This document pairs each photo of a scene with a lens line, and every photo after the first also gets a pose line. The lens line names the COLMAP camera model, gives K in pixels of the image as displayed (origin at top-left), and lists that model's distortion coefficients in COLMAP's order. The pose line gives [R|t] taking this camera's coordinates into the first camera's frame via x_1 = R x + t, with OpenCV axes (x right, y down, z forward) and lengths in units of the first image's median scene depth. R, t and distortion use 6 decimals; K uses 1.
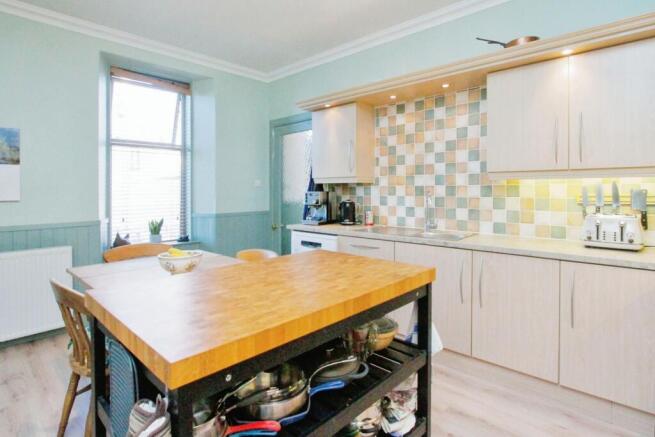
lens RADIAL K [[352.1, 0, 327.6], [0, 352.1, 189.4], [0, 0, 1]] dist [0.000156, -0.002561]
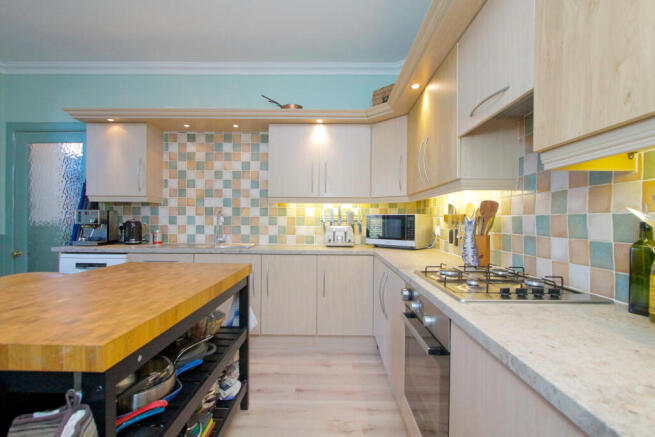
lens RADIAL K [[310.5, 0, 326.8], [0, 310.5, 219.8], [0, 0, 1]] dist [-0.000851, 0.000681]
pose [[0.732687, 0.012580, 0.680449, -0.176217], [-0.008889, 0.999921, -0.008915, 0.044146], [-0.680508, 0.000483, 0.732741, -0.019288]]
